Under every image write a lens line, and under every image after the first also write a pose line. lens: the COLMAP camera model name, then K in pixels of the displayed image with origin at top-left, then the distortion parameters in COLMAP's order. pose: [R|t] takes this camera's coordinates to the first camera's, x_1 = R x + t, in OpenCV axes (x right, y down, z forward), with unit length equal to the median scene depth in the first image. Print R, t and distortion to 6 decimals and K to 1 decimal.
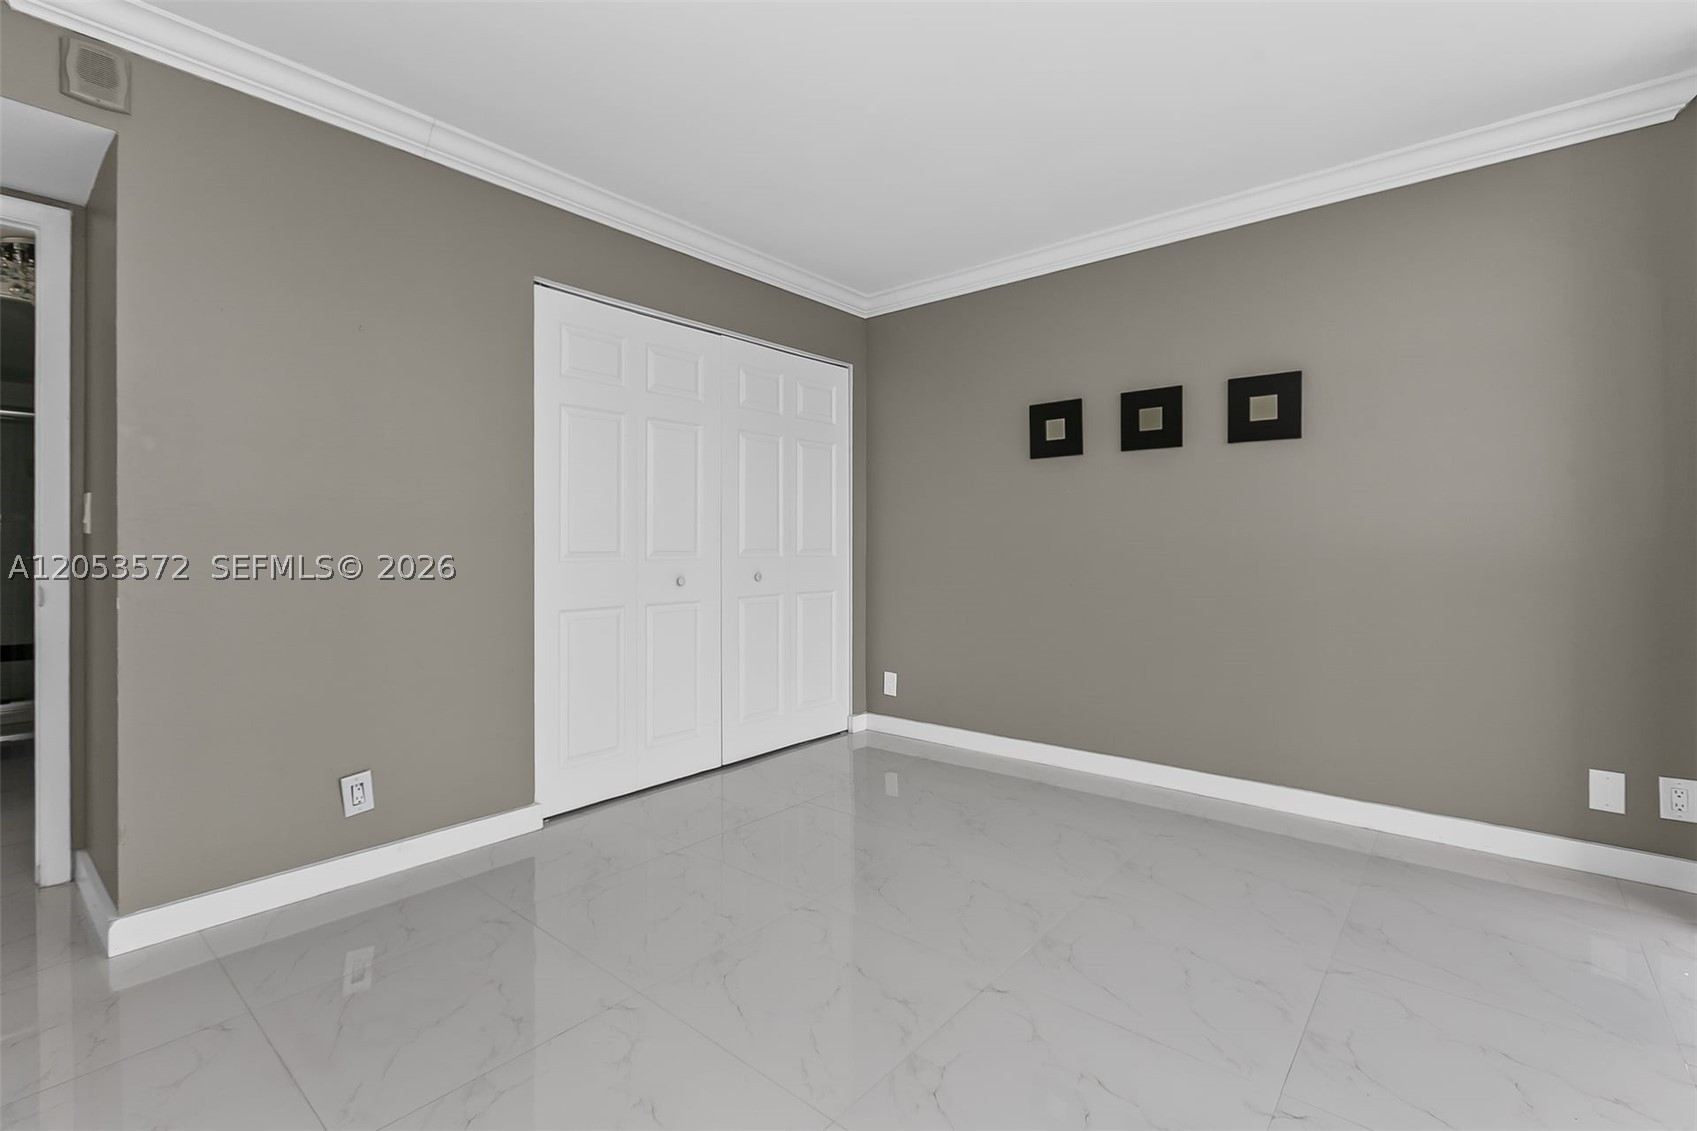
lens RADIAL K [[760.2, 0, 847.8], [0, 760.2, 517.5], [0, 0, 1]] dist [-0.000440, -0.000094]
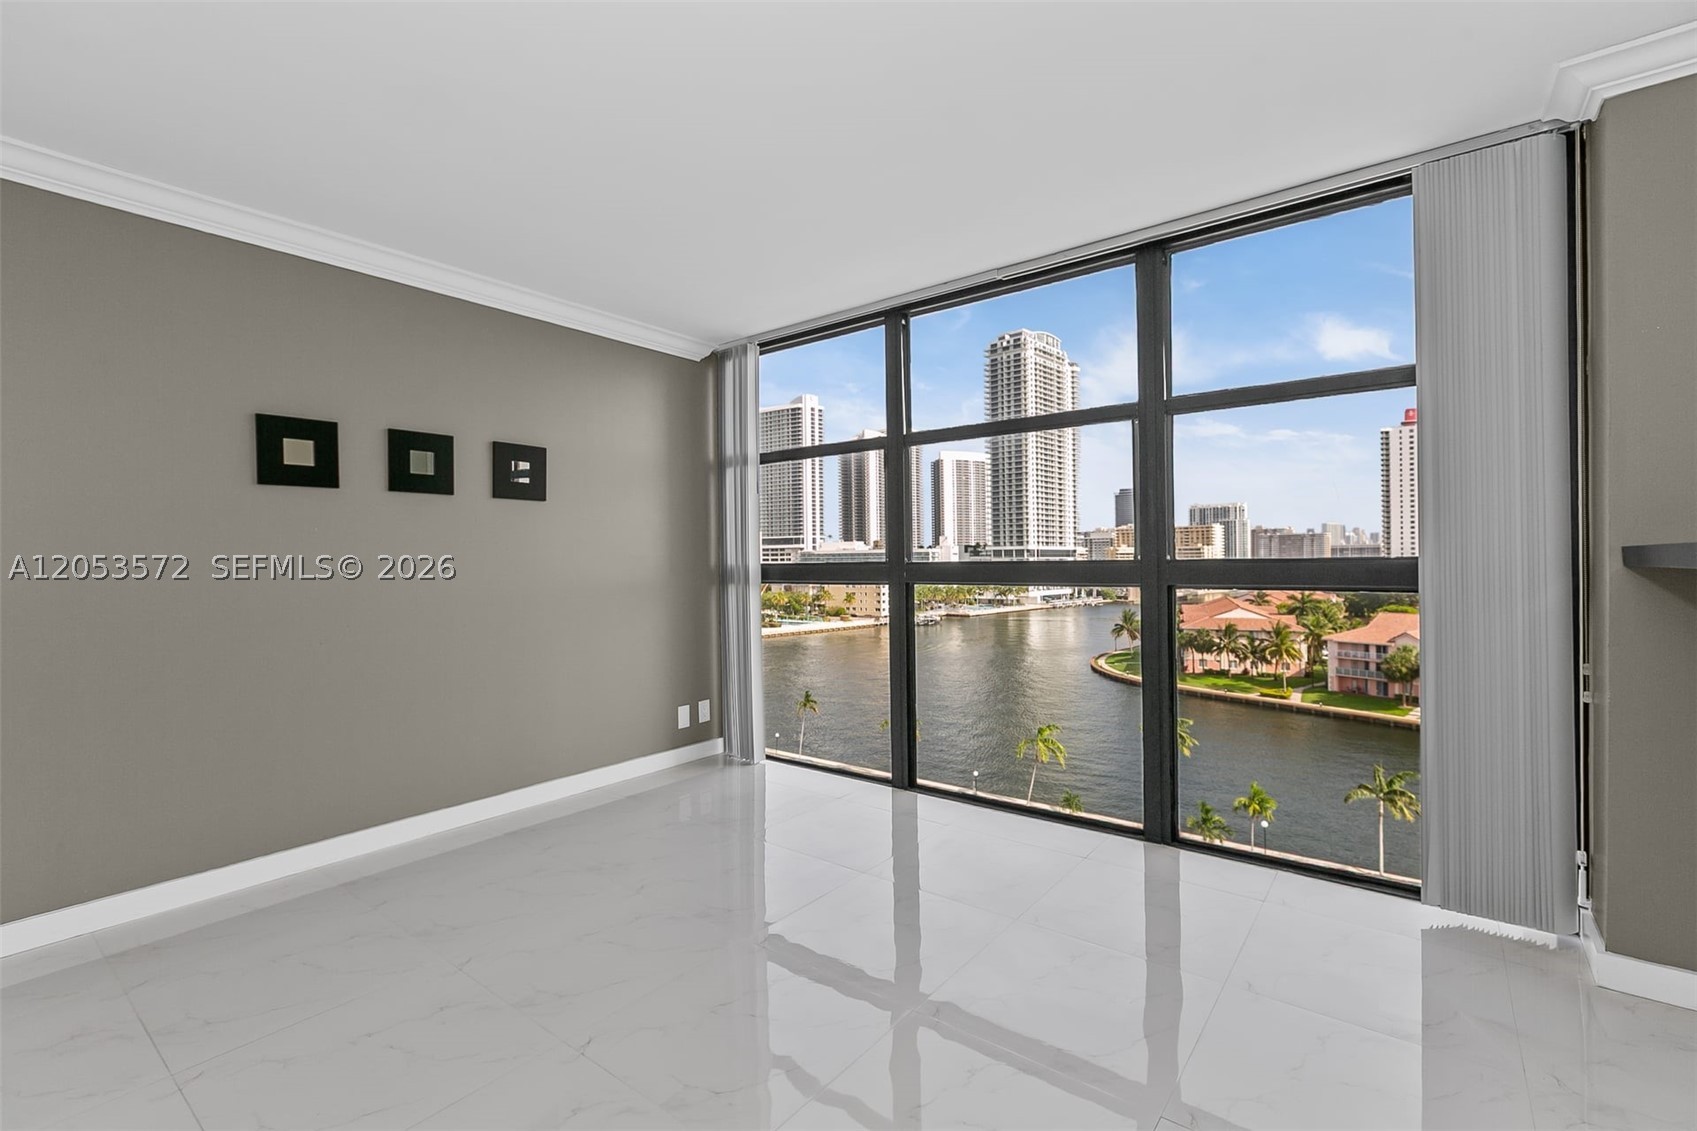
lens RADIAL K [[750.7, 0, 849.6], [0, 750.7, 557.5], [0, 0, 1]] dist [-0.002748, -0.000415]
pose [[-0.043817, 0.024043, 0.998750, -0.588174], [0.002266, 0.999710, -0.023967, 0.017304], [-0.999037, 0.001213, -0.043859, 0.490313]]
